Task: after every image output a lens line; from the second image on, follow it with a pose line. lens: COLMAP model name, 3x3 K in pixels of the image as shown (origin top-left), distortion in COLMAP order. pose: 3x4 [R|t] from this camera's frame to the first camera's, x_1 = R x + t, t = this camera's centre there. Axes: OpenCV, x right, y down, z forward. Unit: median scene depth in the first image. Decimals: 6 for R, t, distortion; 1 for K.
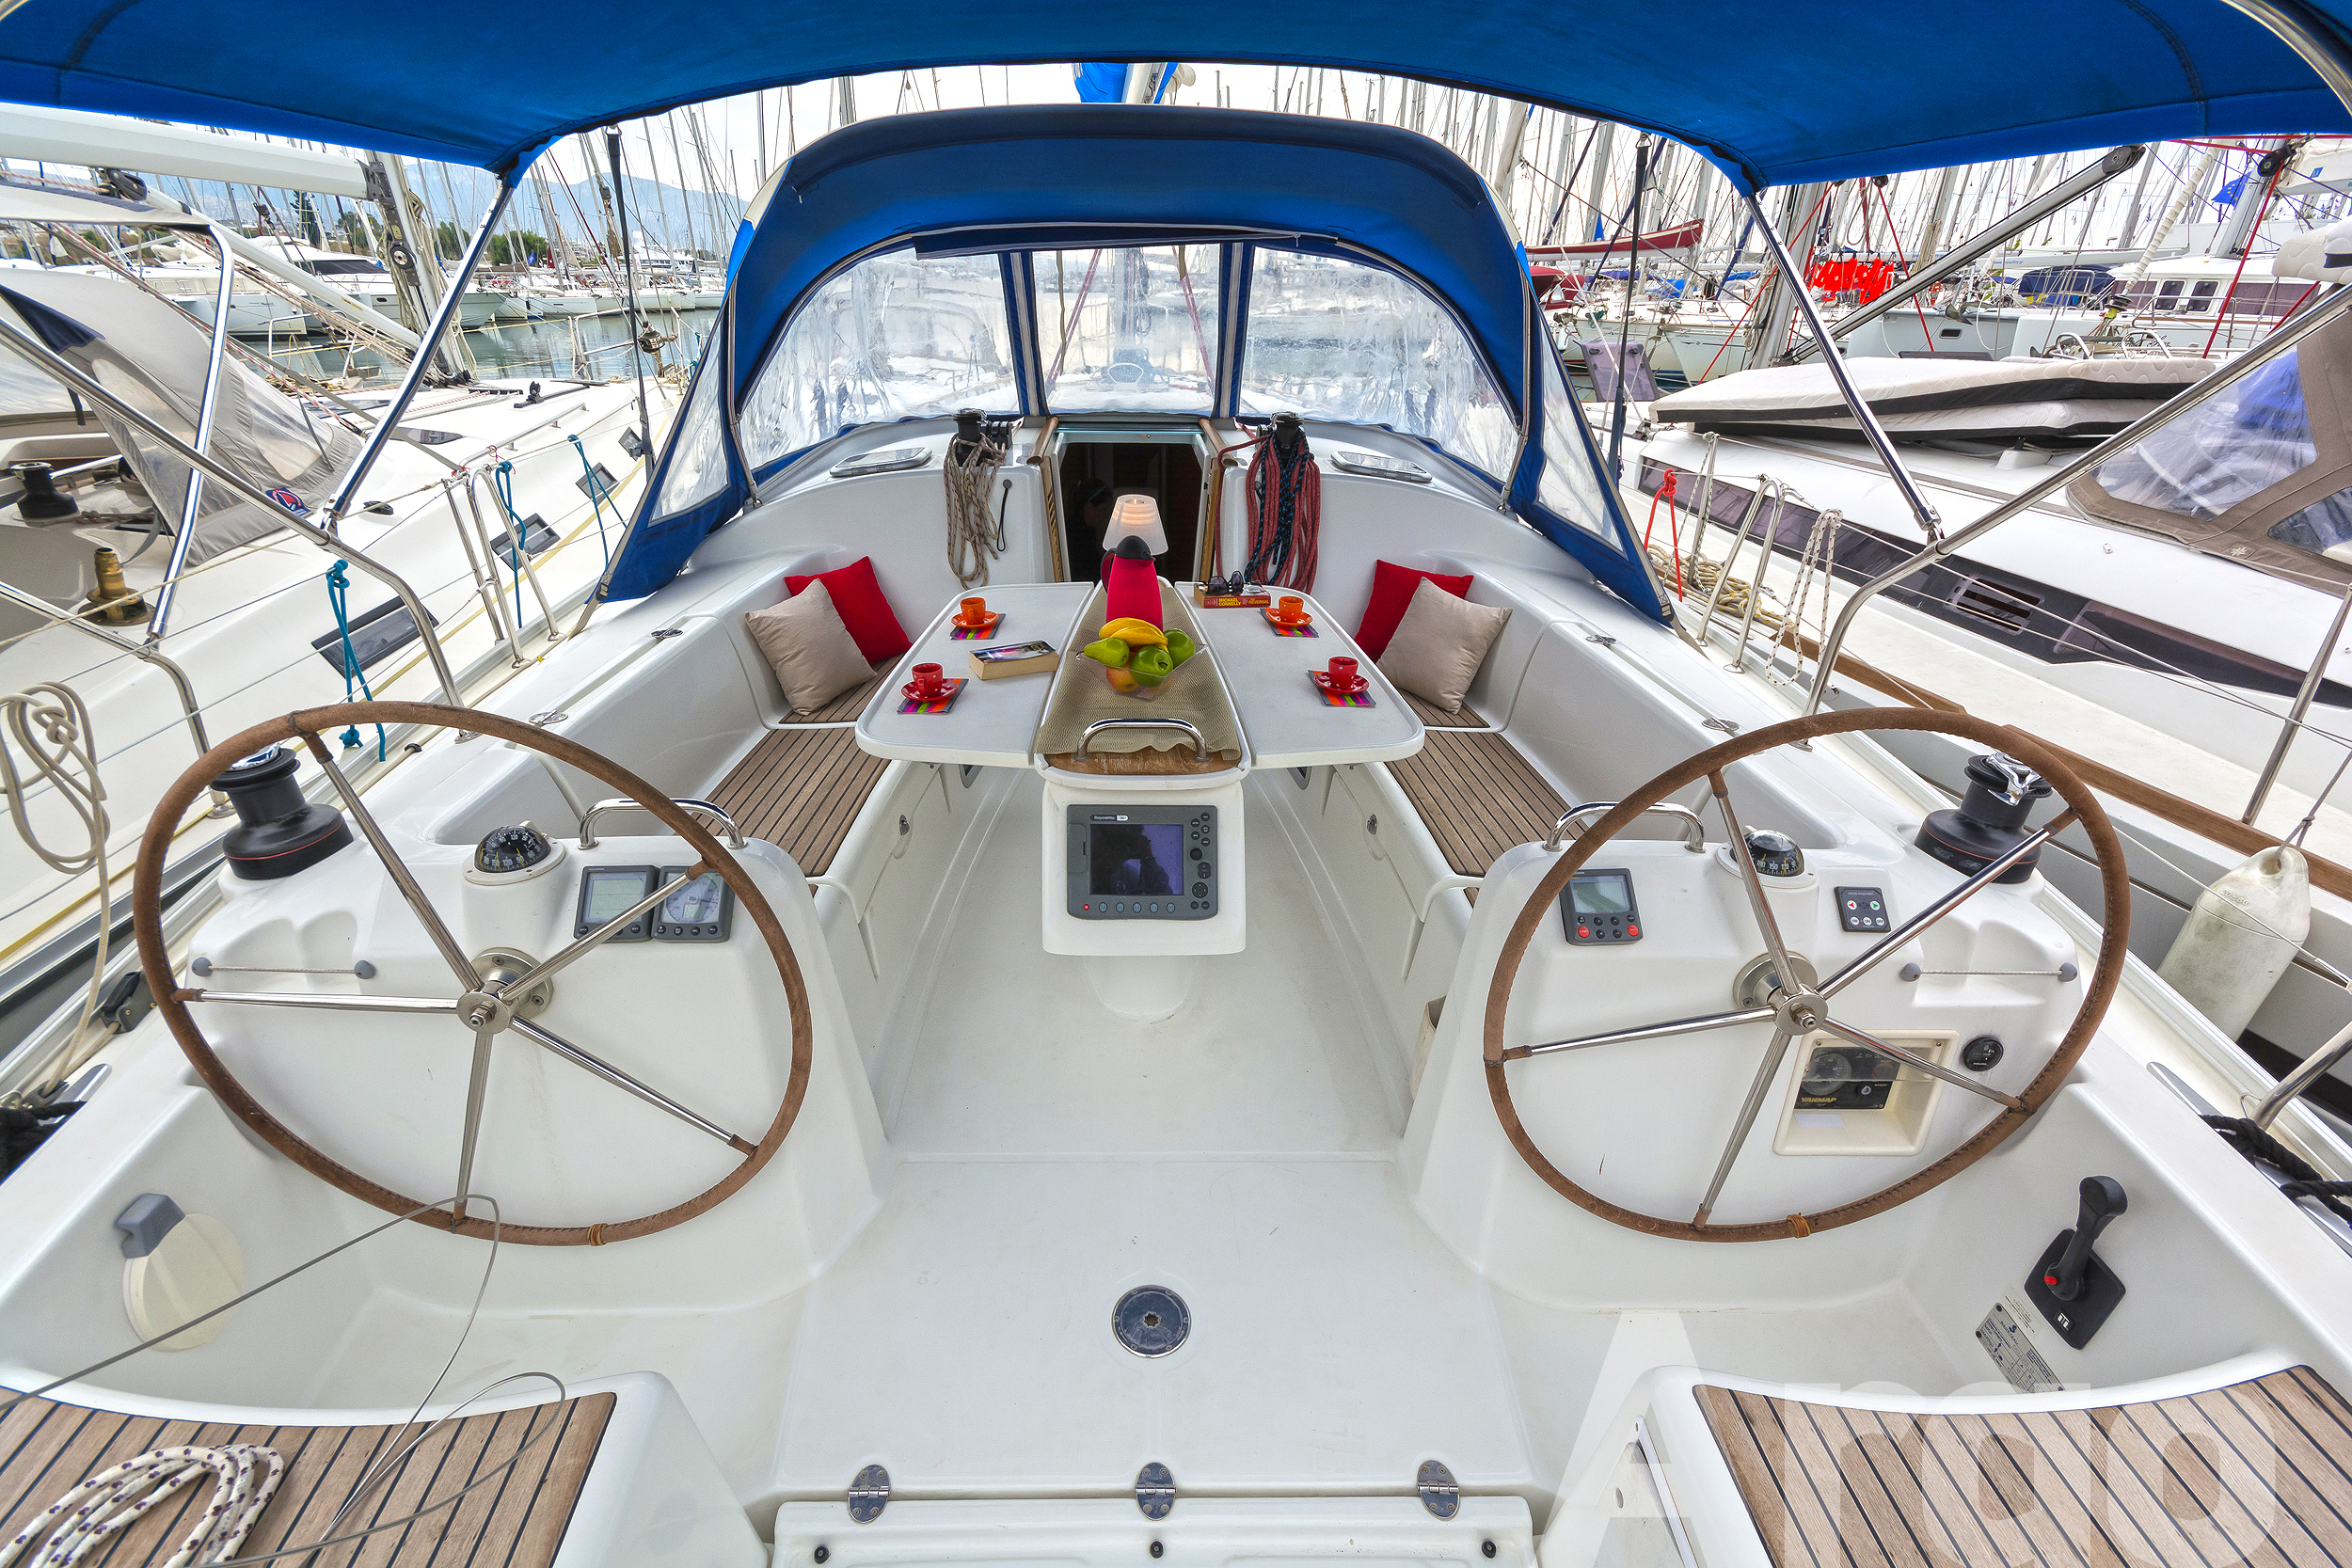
lens RADIAL K [[1033.2, 0, 1158.2], [0, 1033.2, 805.5], [0, 0, 1]] dist [0.001561, -0.004235]
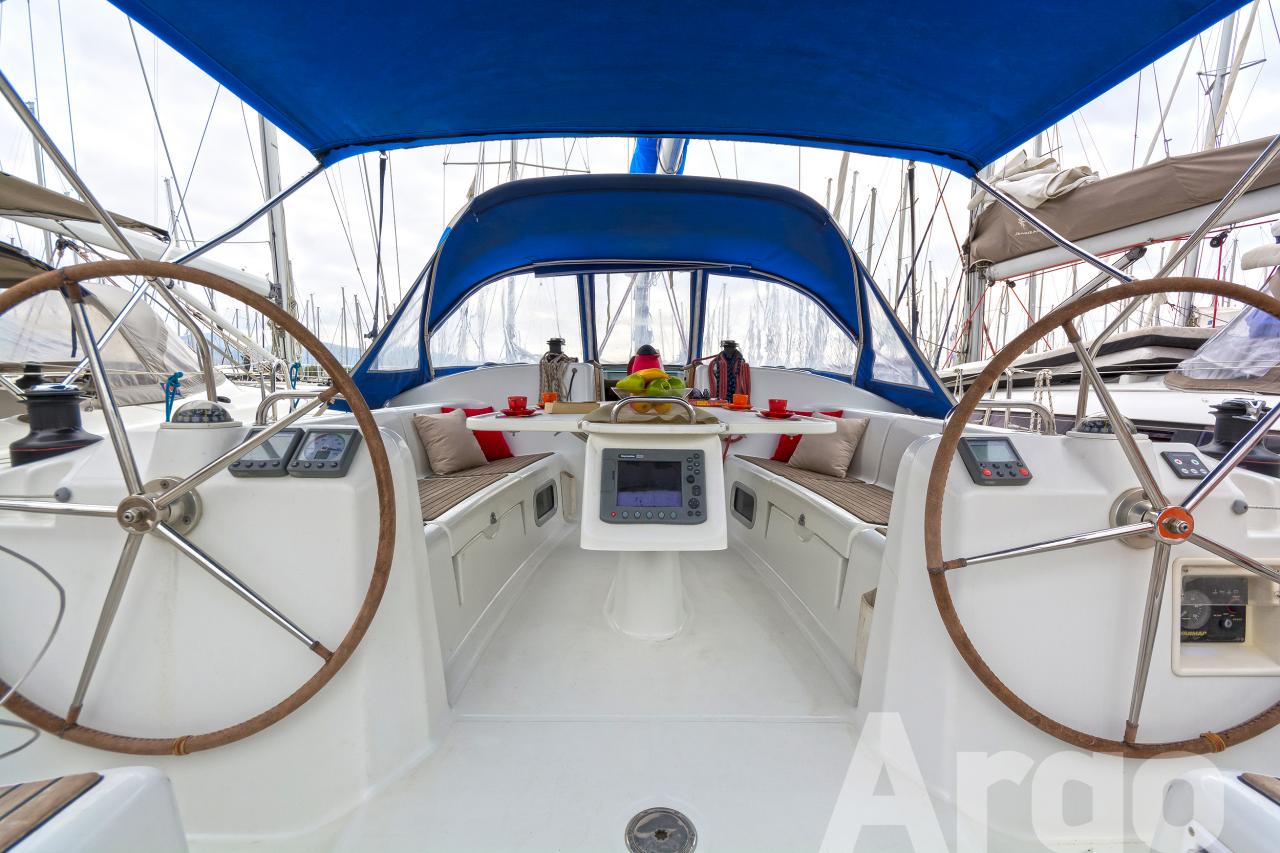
lens RADIAL K [[562.4, 0, 654.3], [0, 562.4, 440.0], [0, 0, 1]] dist [0.001561, -0.004235]
pose [[0.999965, 0.008192, 0.001500, -0.013894], [-0.007052, 0.928691, -0.370788, 0.249797], [-0.004430, 0.370765, 0.928716, 0.219132]]
